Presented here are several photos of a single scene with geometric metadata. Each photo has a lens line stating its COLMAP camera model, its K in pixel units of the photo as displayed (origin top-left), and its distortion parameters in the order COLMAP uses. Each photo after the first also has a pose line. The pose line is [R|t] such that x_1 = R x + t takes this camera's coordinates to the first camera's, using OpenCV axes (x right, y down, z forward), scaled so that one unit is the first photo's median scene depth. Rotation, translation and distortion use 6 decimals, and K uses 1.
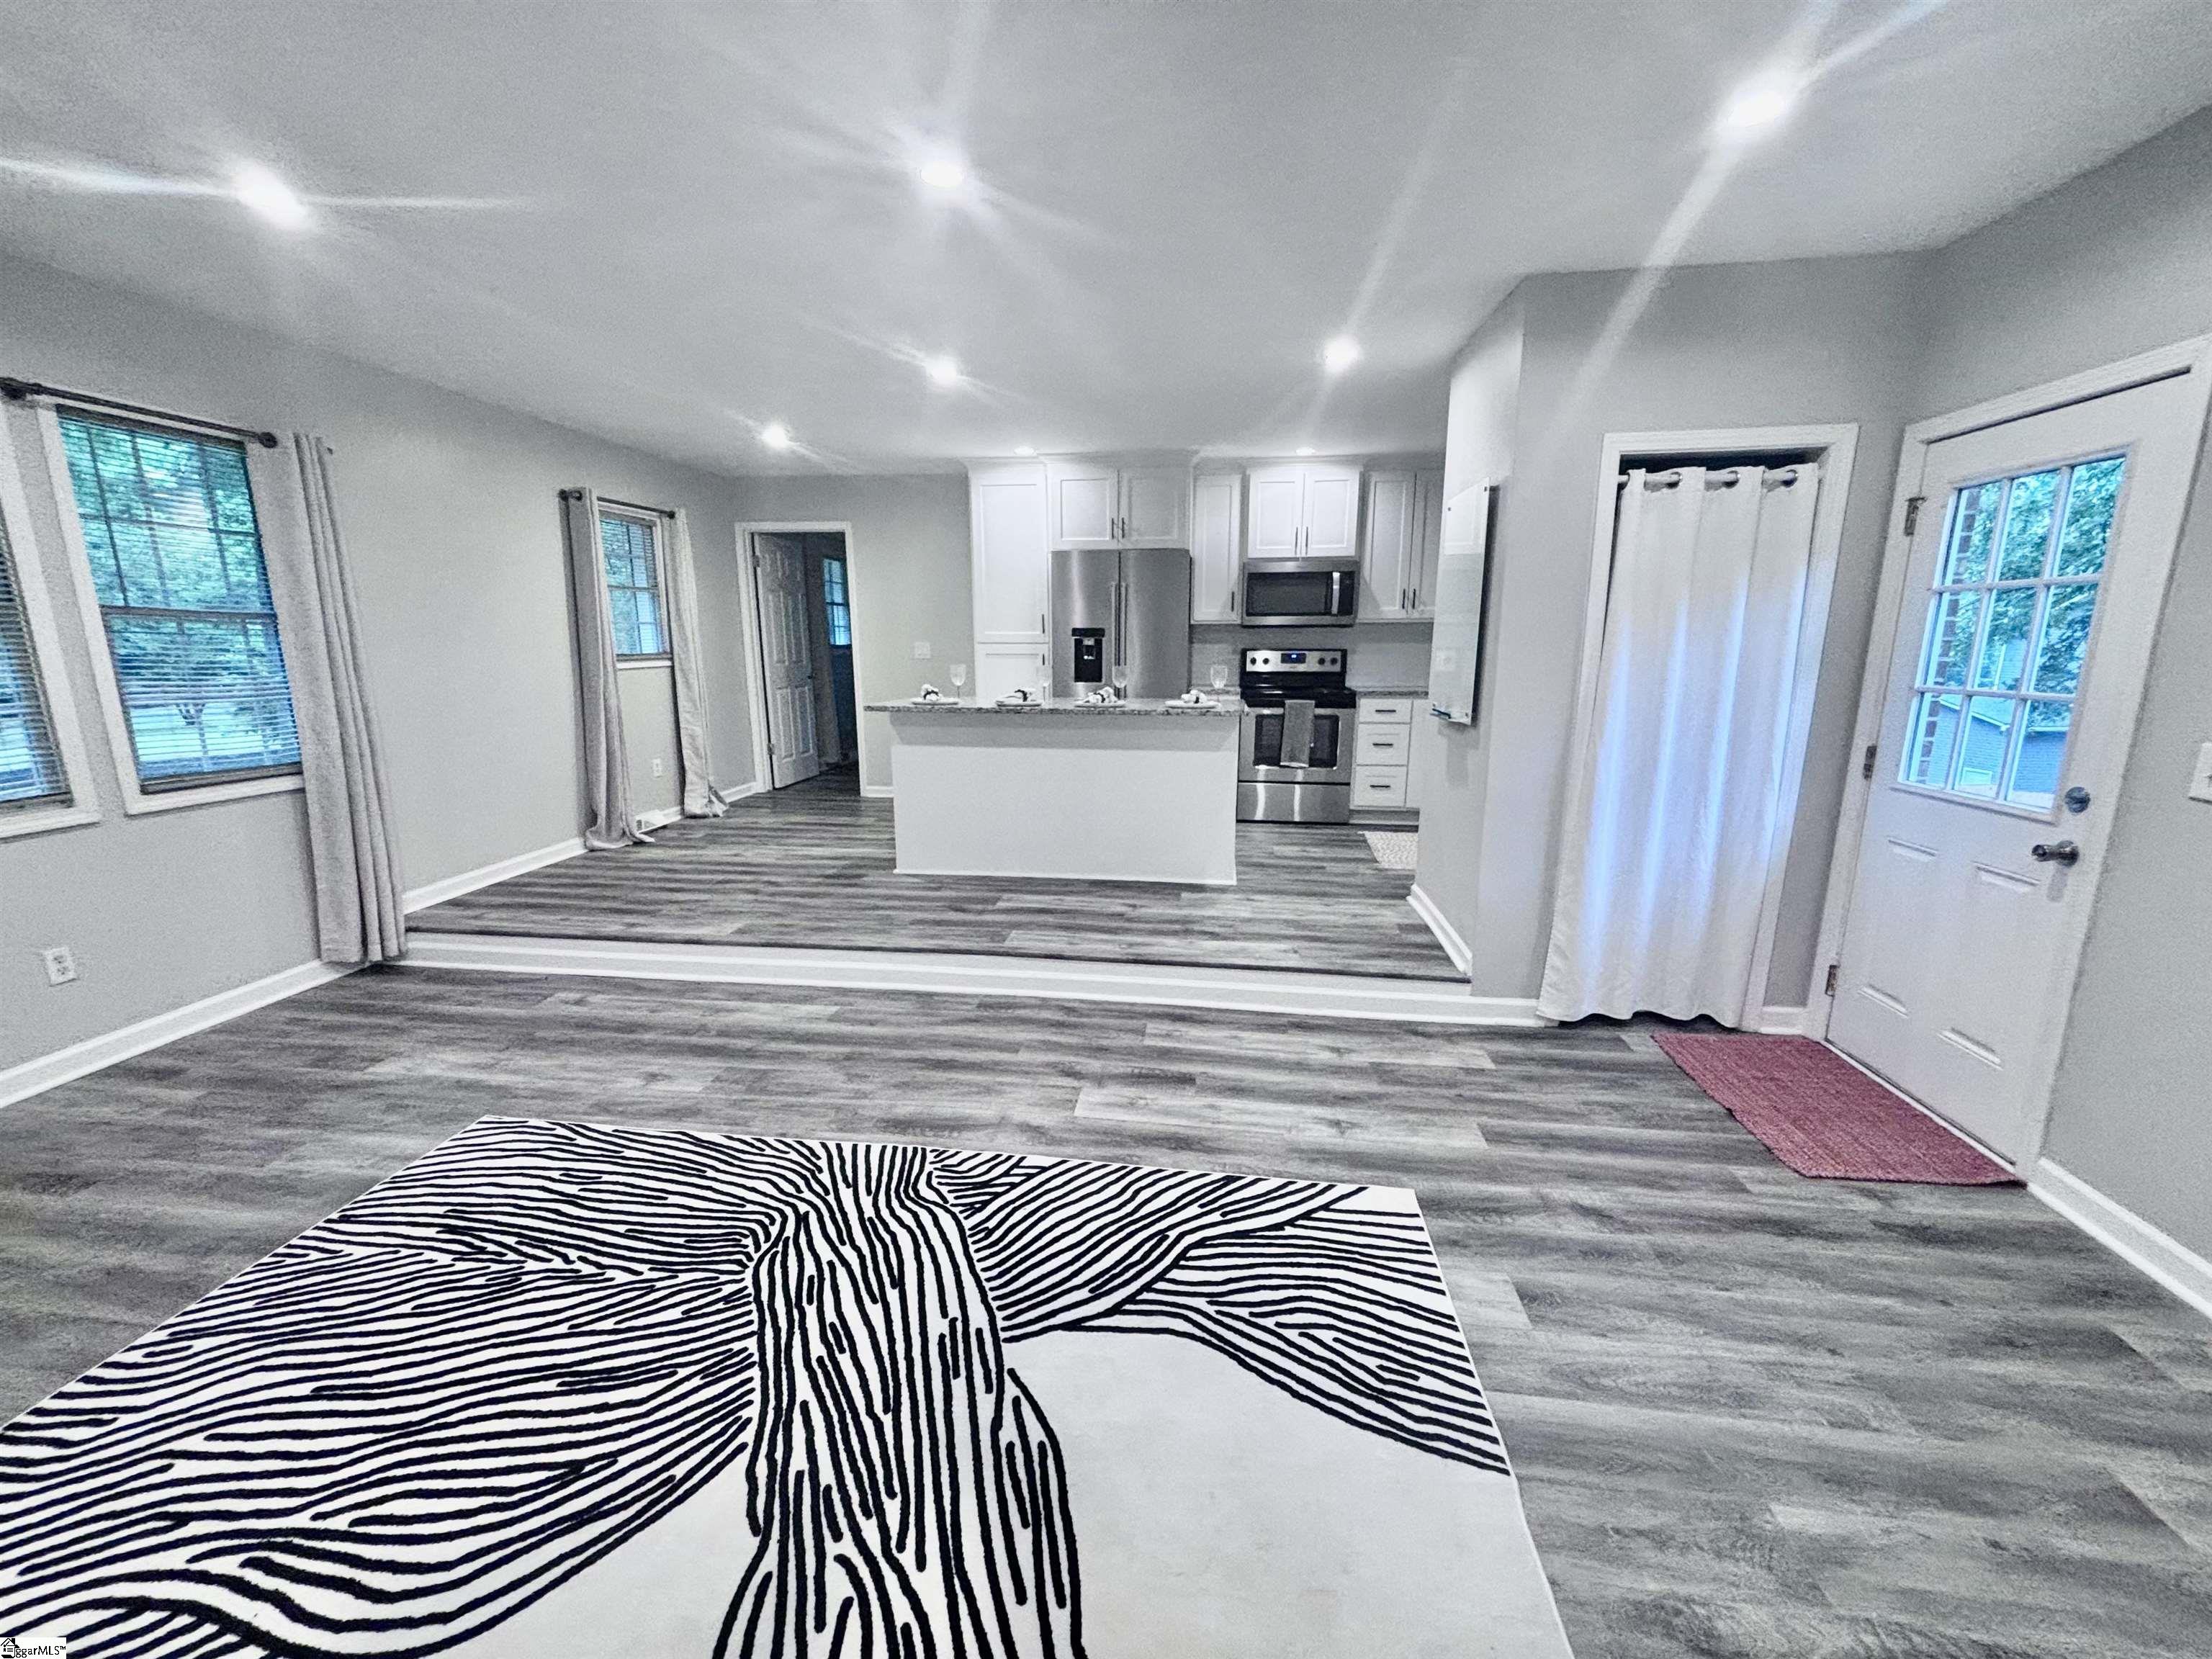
lens RADIAL K [[894.3, 0, 1106.0], [0, 894.3, 829.5], [0, 0, 1]] dist [0.003108, 0.000015]
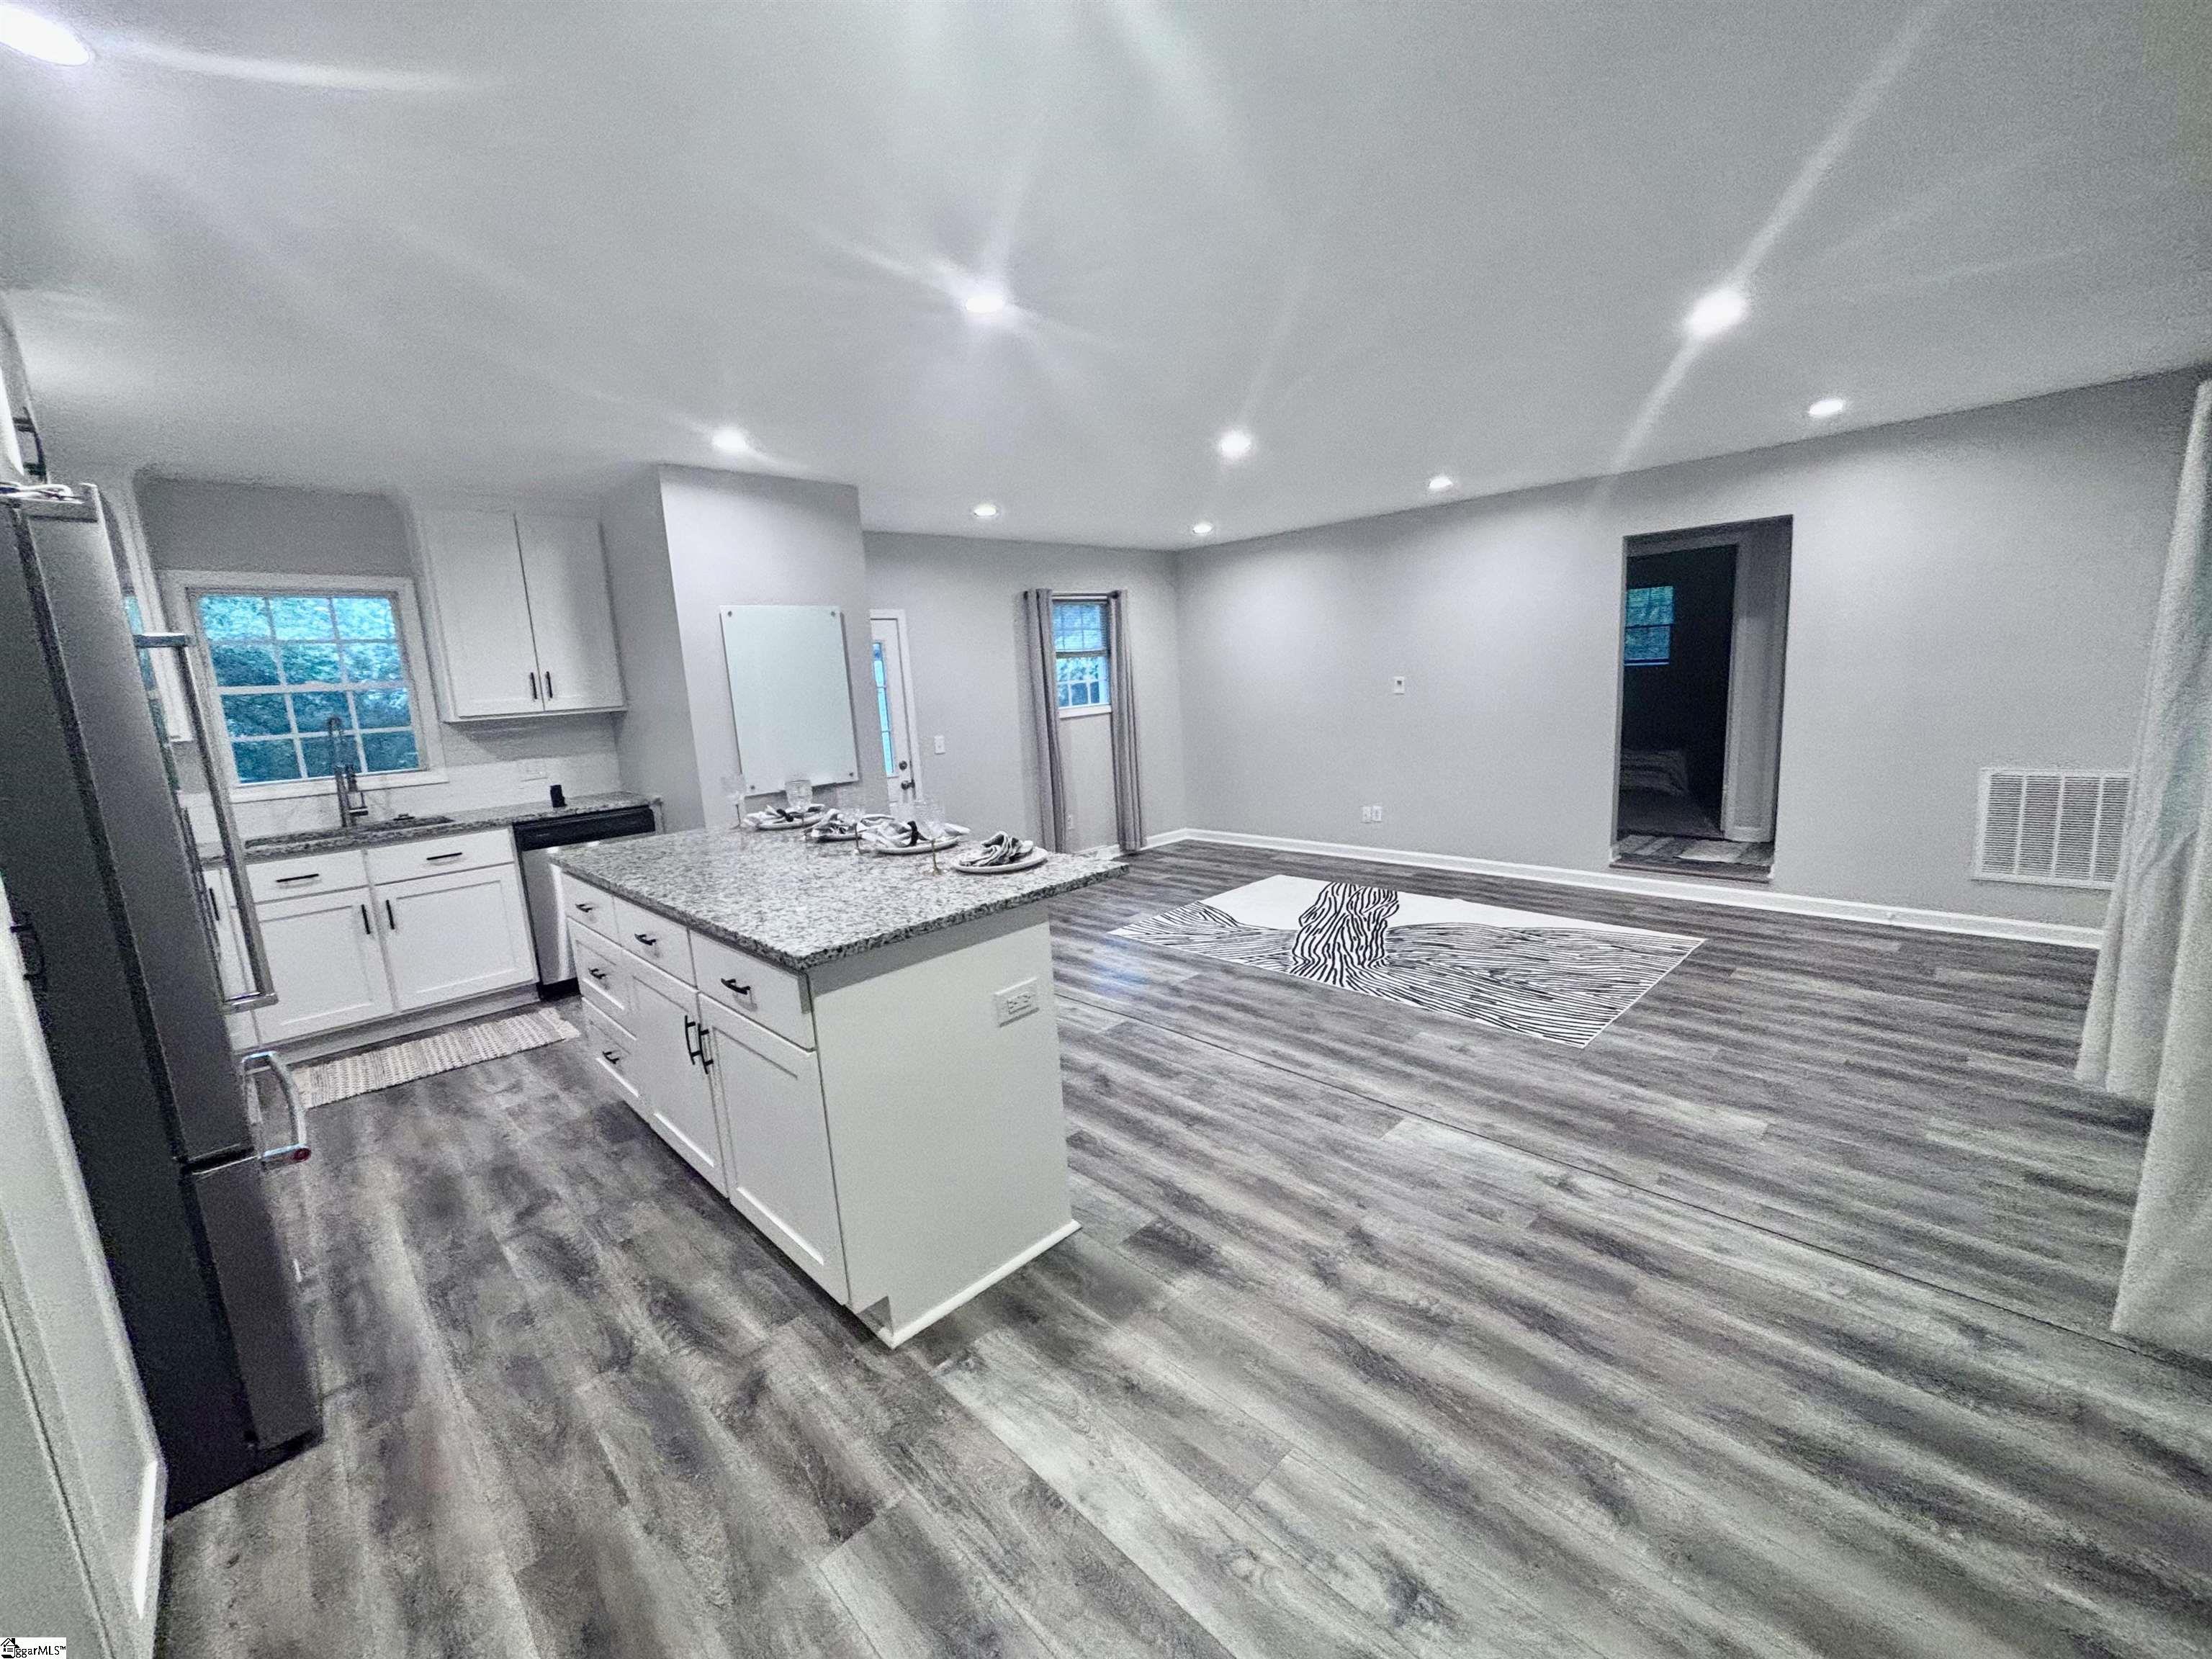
lens RADIAL K [[898.3, 0, 1106.0], [0, 898.3, 829.5], [0, 0, 1]] dist [0.000199, 0.000180]
pose [[-0.778989, -0.063053, 0.623860, -0.687120], [0.194229, 0.921732, 0.335685, -0.395006], [-0.596198, 0.382666, -0.705773, 1.602193]]
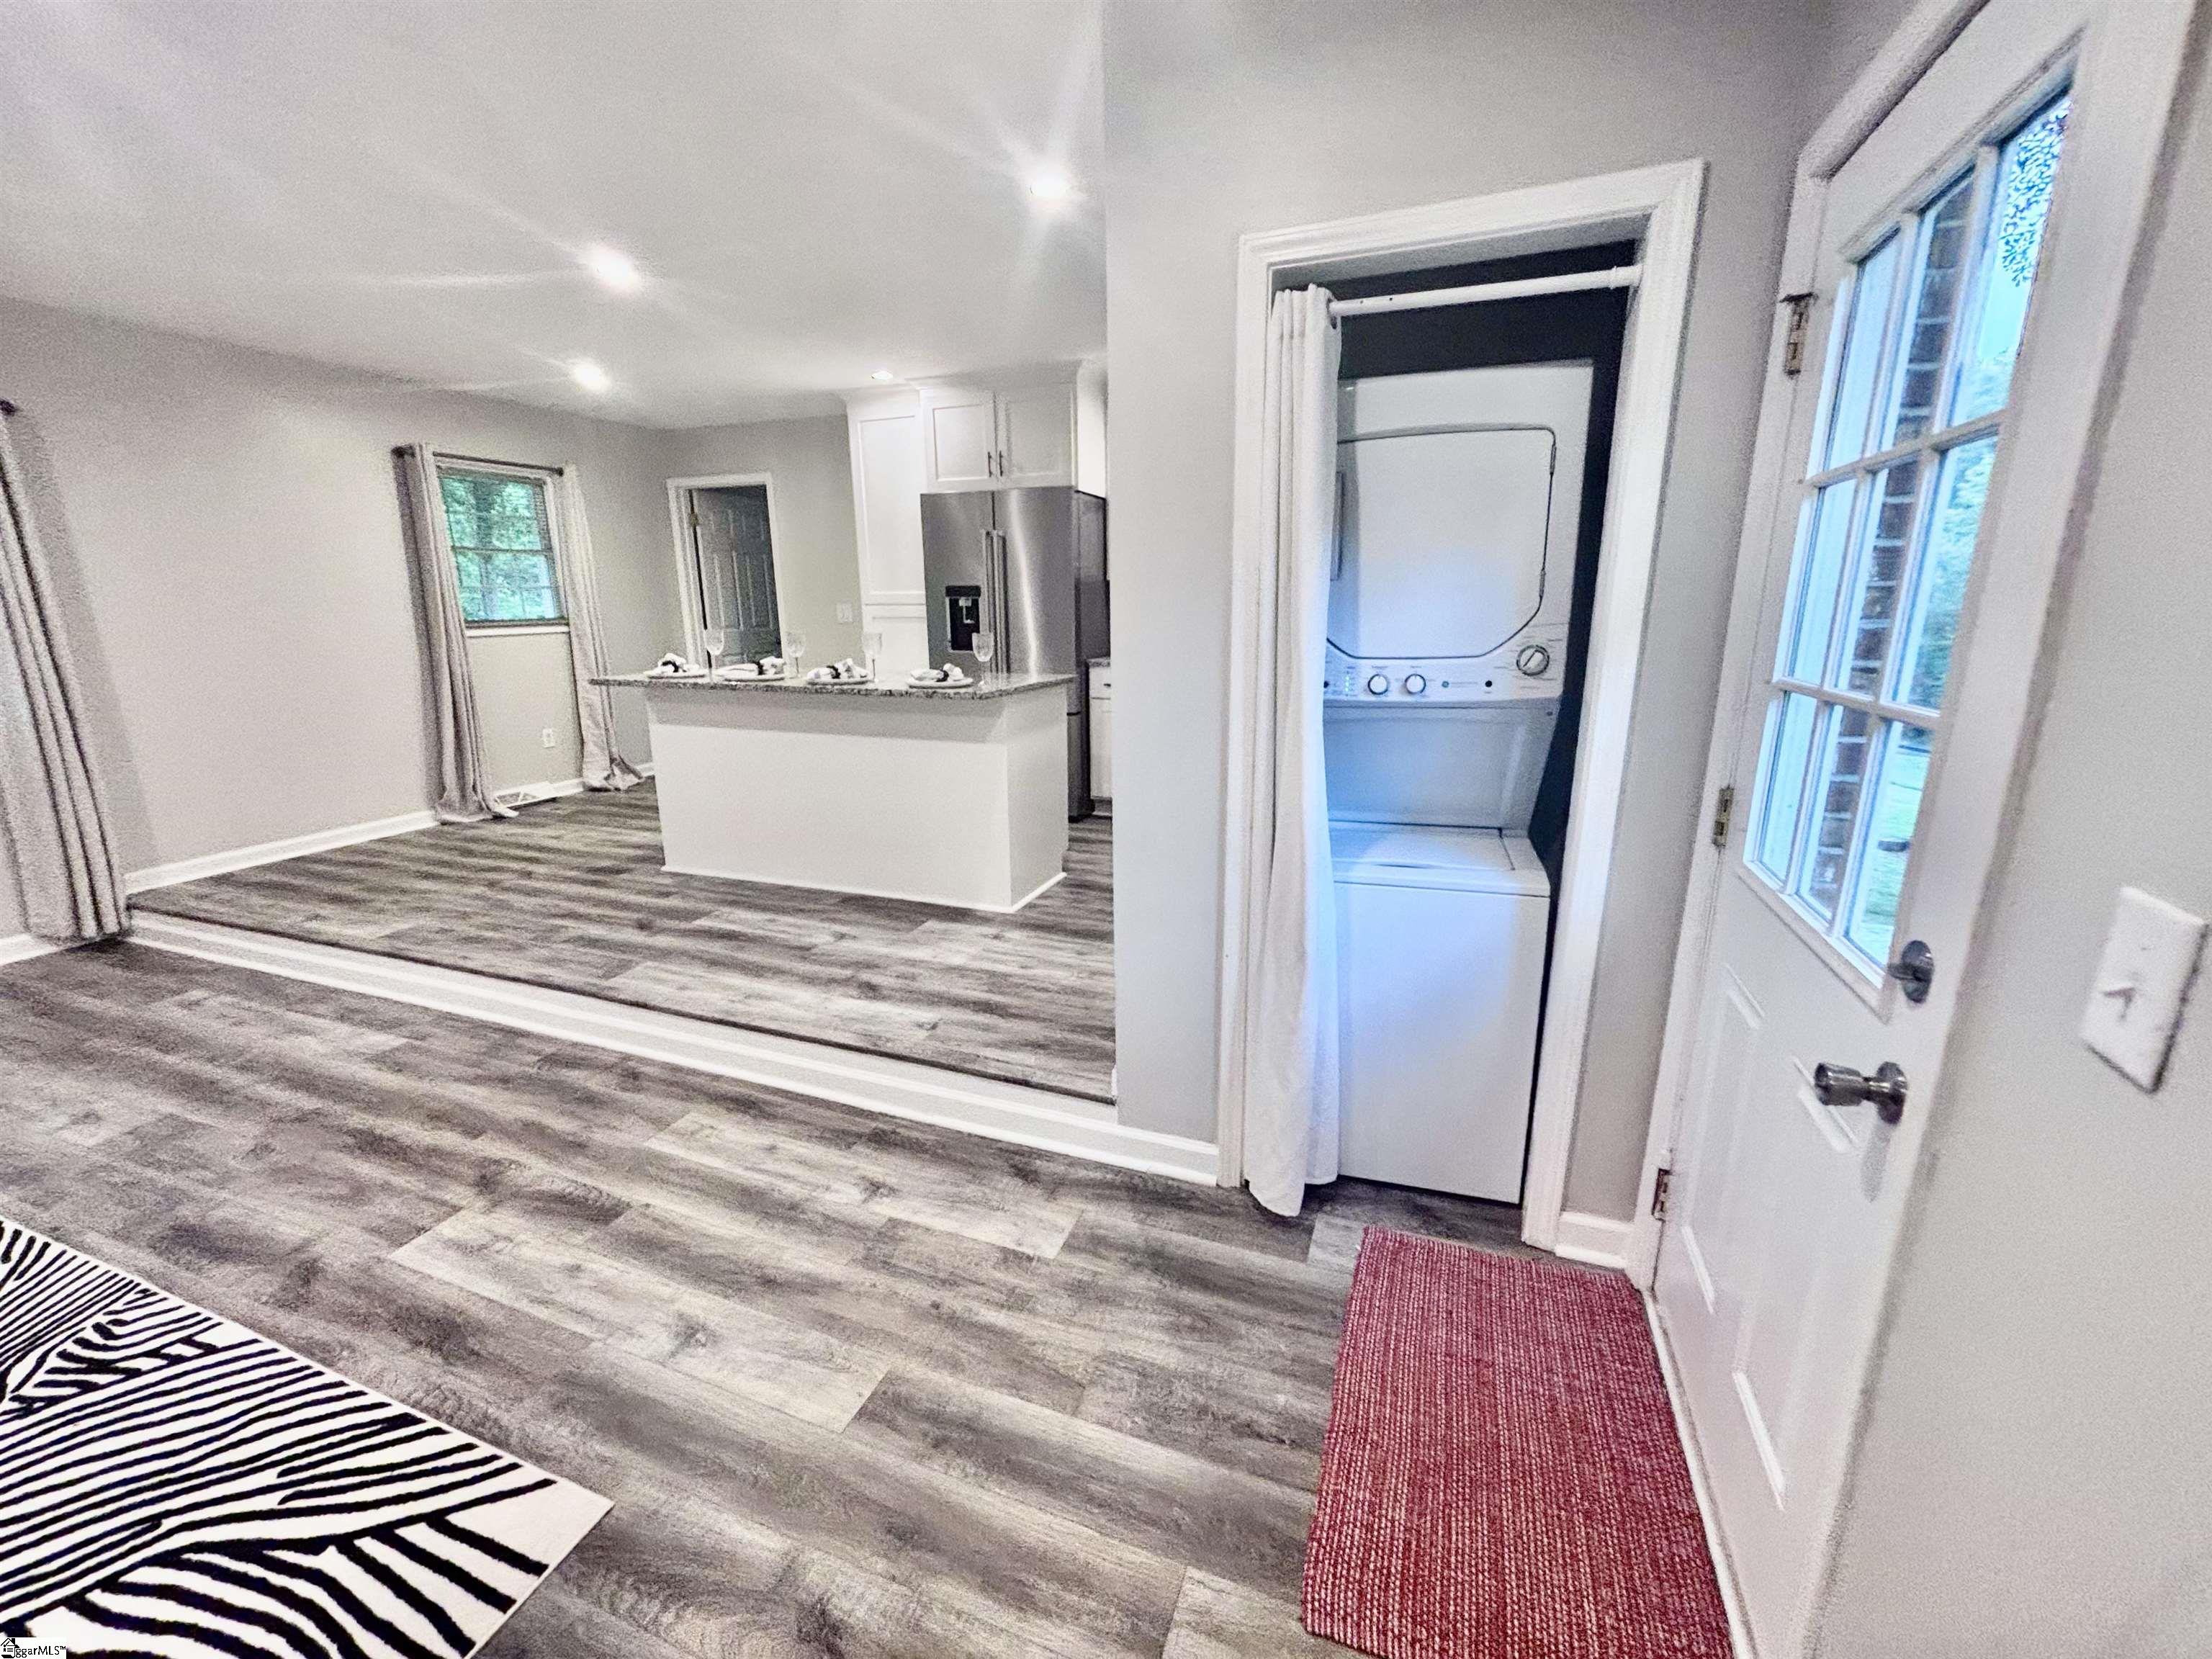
lens RADIAL K [[898.3, 0, 1106.0], [0, 898.3, 829.5], [0, 0, 1]] dist [0.000199, 0.000180]
pose [[0.971422, 0.050235, -0.231982, 0.496330], [-0.041148, 0.998190, 0.043847, -0.061056], [0.233765, -0.033048, 0.971731, 0.314745]]
